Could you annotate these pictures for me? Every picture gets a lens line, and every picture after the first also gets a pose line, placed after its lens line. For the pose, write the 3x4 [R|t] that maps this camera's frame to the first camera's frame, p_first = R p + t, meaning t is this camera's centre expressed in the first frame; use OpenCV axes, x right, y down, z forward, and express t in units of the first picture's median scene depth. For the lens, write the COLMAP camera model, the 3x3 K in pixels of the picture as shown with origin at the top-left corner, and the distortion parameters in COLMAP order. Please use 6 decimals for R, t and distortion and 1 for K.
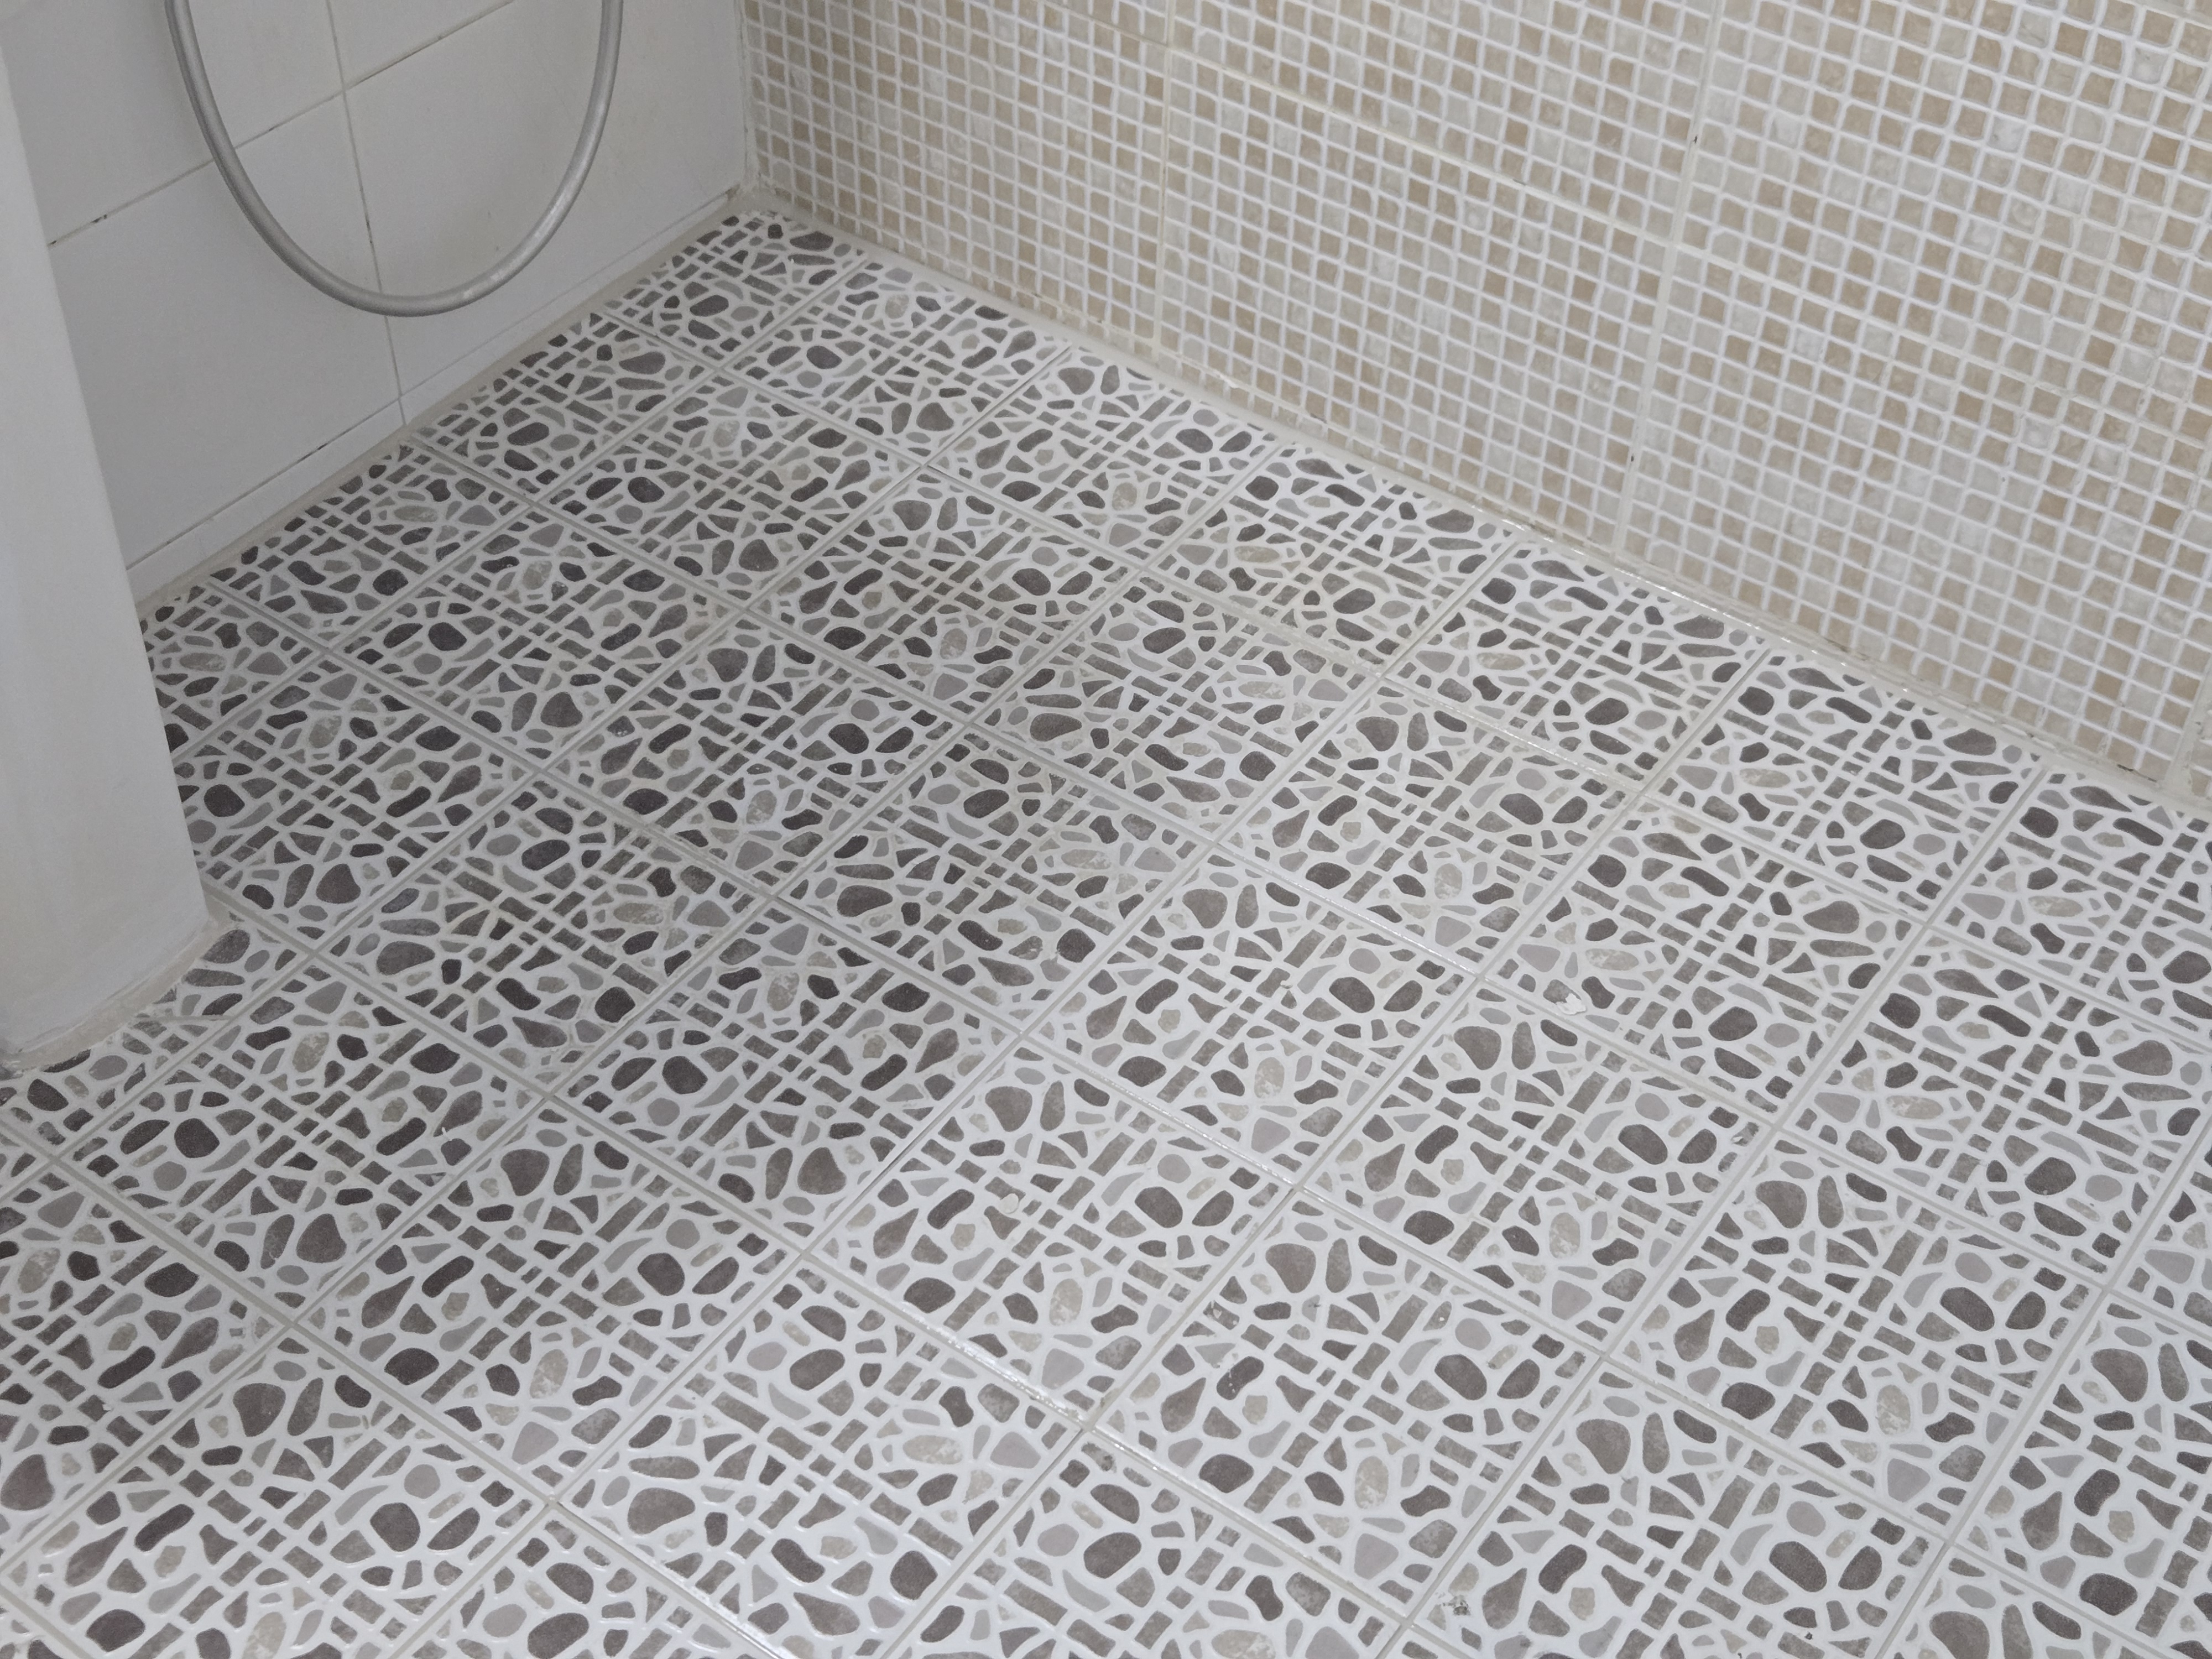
lens RADIAL K [[2948.1, 0, 1106.0], [0, 2948.1, 829.5], [0, 0, 1]] dist [0.092581, -0.152410]
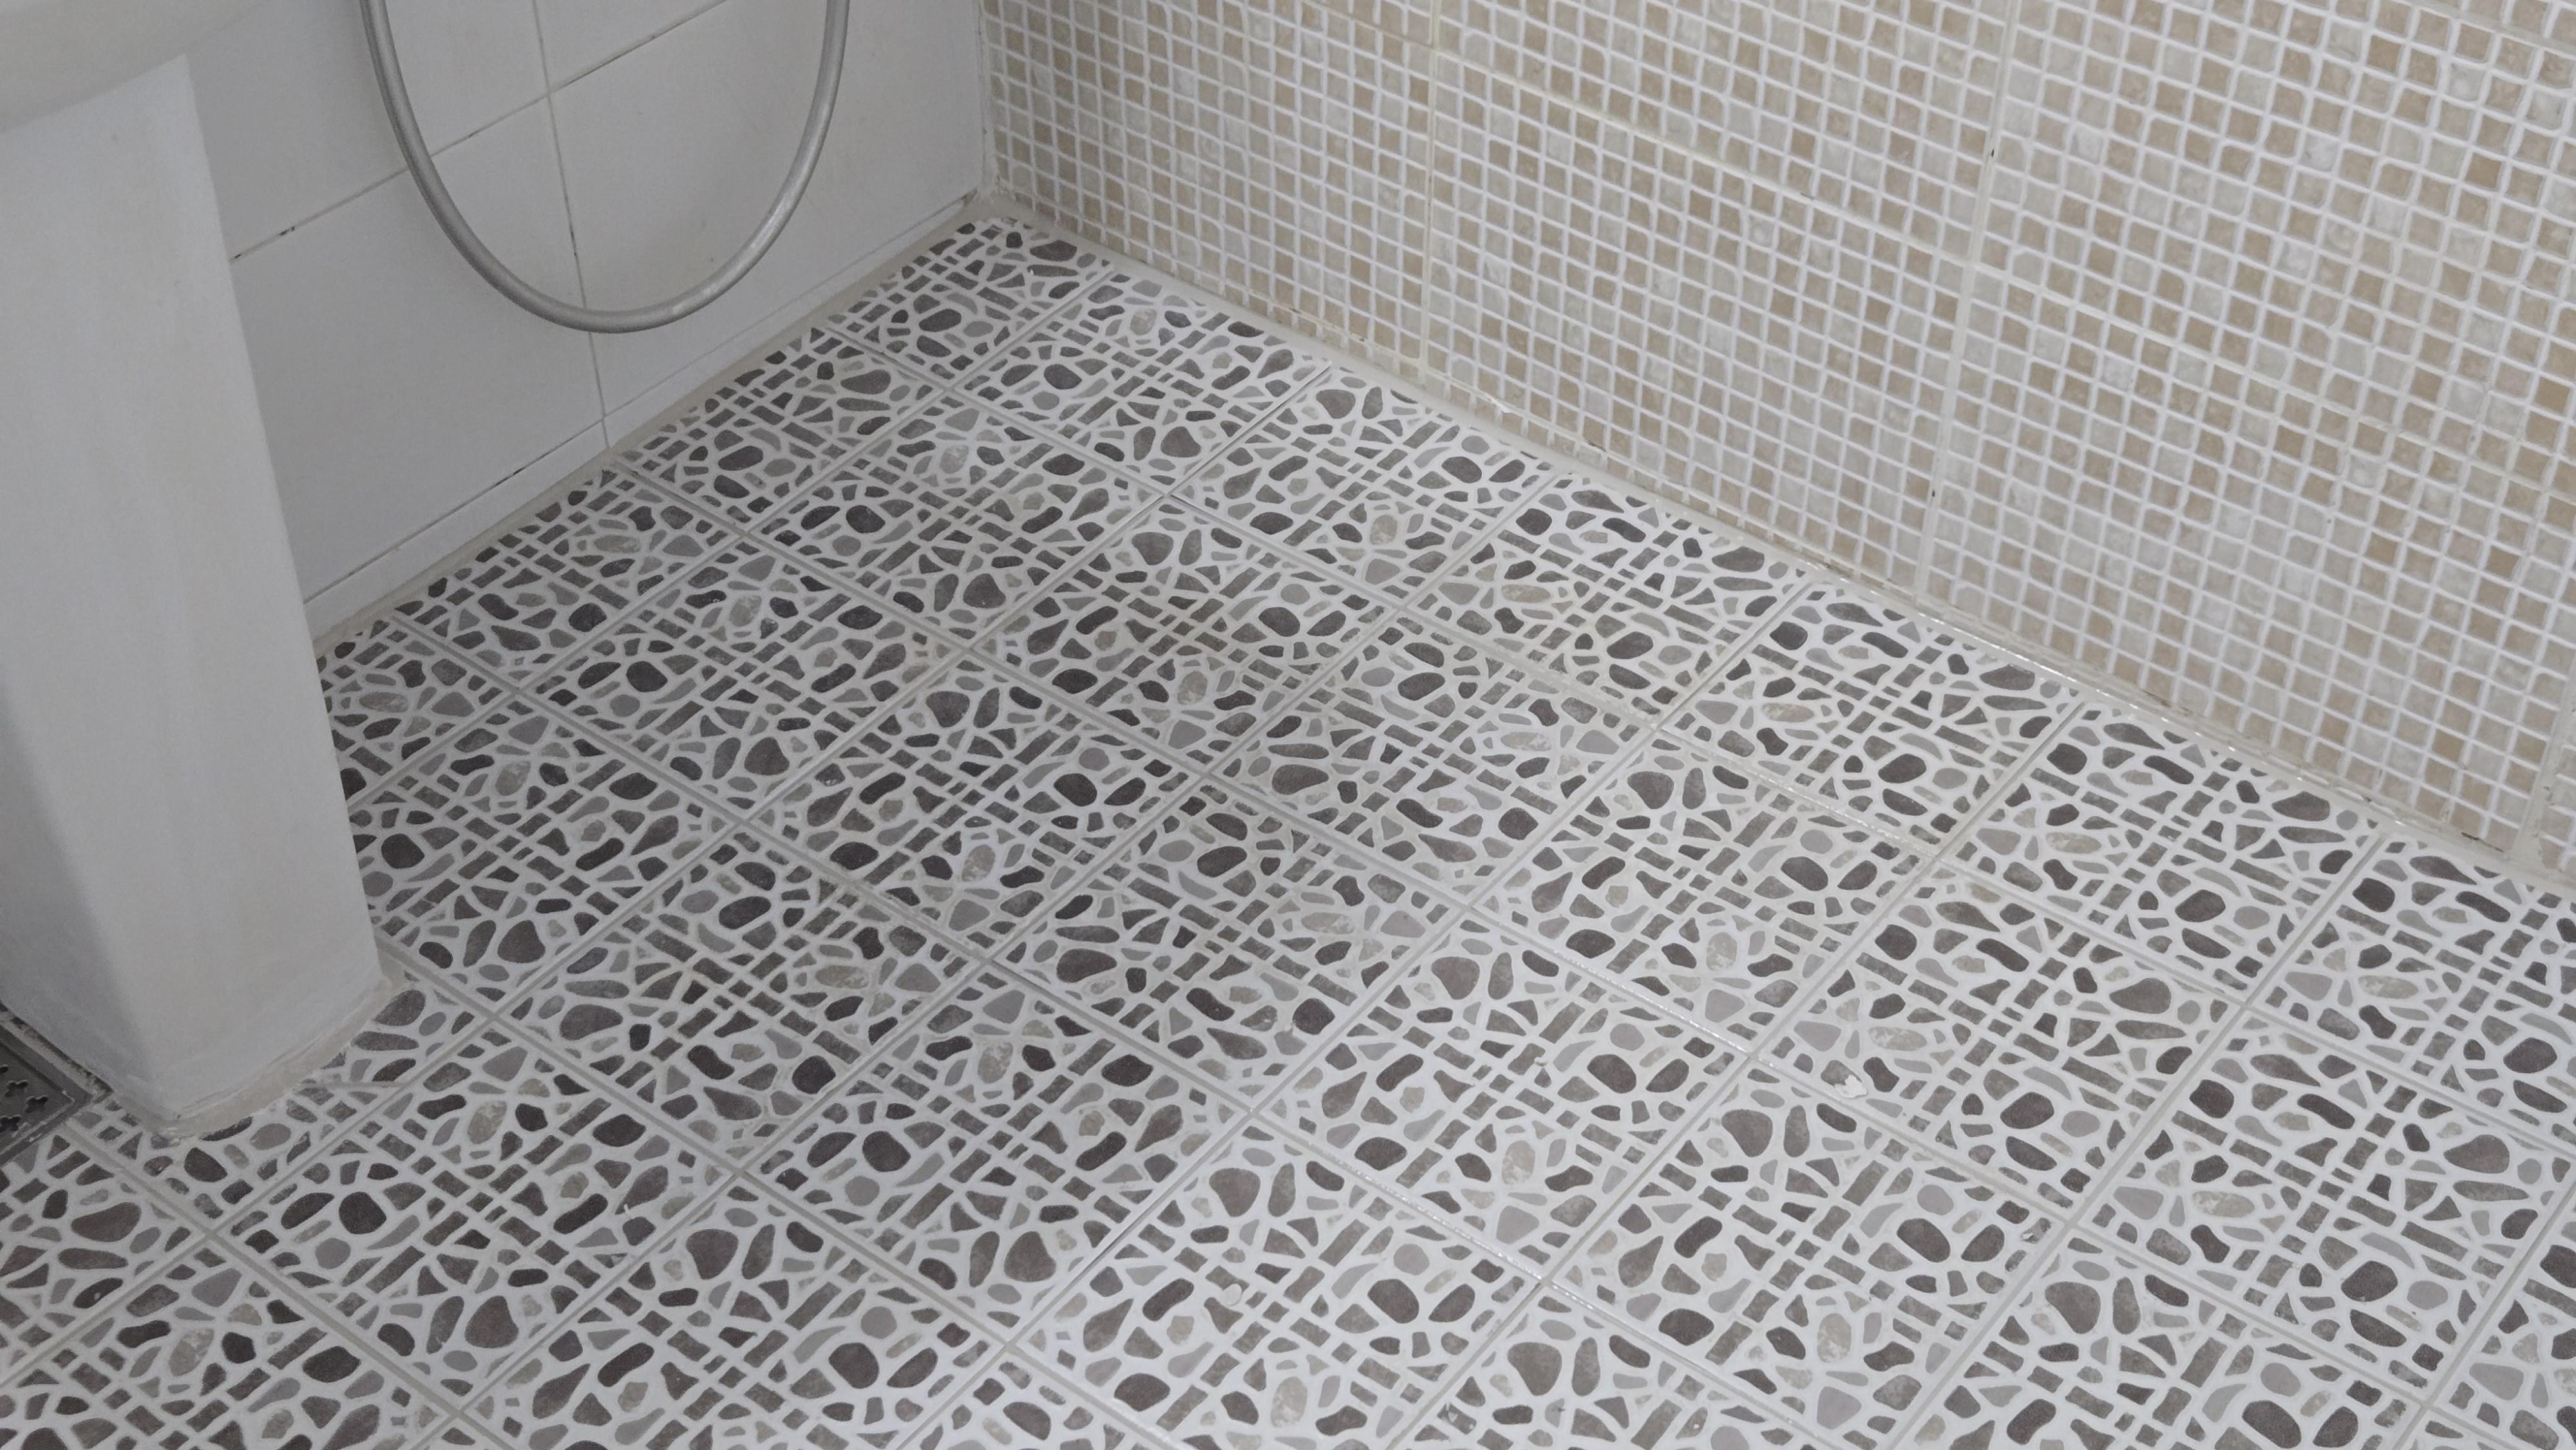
lens RADIAL K [[3429.5, 0, 1324.8], [0, 3429.5, 734.0], [0, 0, 1]] dist [0.110434, -0.266647]
pose [[0.999429, 0.008976, -0.032569, 0.026497], [-0.010580, 0.998722, -0.049418, 0.004046], [0.032084, 0.049735, 0.998247, -0.071593]]
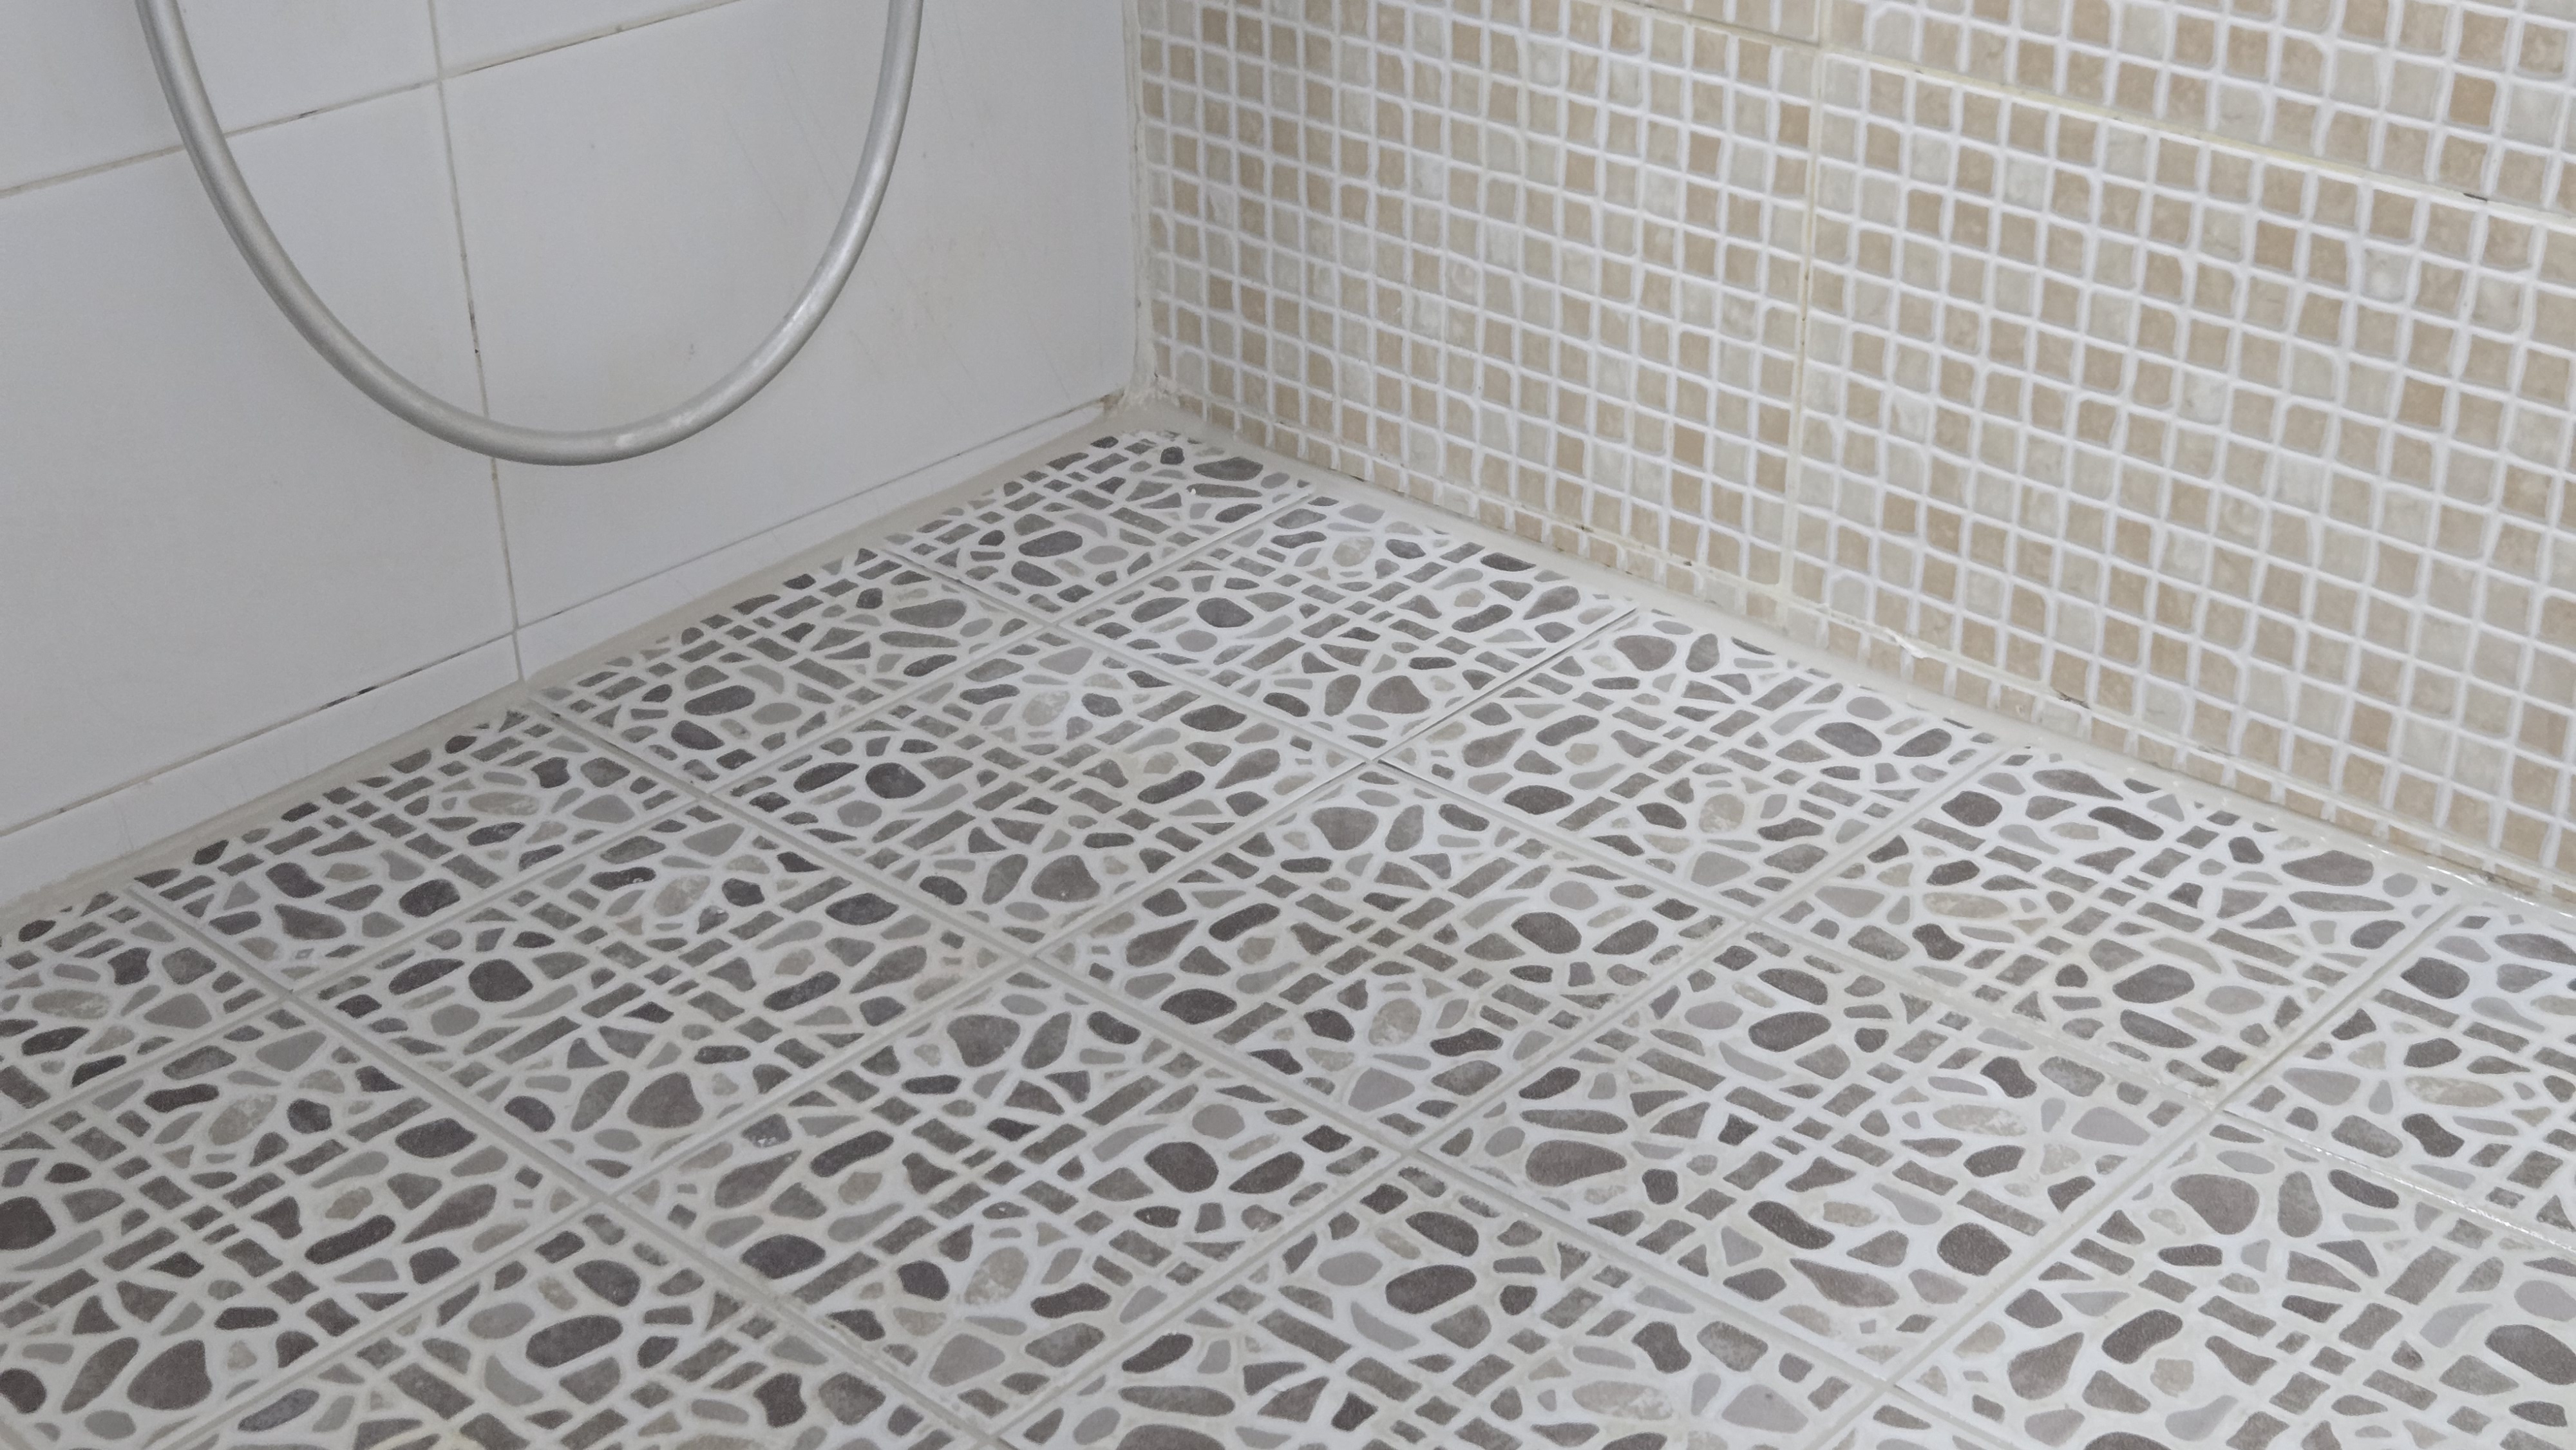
lens RADIAL K [[3445.7, 0, 1288.0], [0, 3445.7, 725.0], [0, 0, 1]] dist [0.126531, -0.372840]
pose [[0.991727, 0.028957, -0.125056, 0.006909], [-0.062158, 0.960719, -0.270473, 0.061621], [0.112311, 0.276009, 0.954571, 0.407332]]
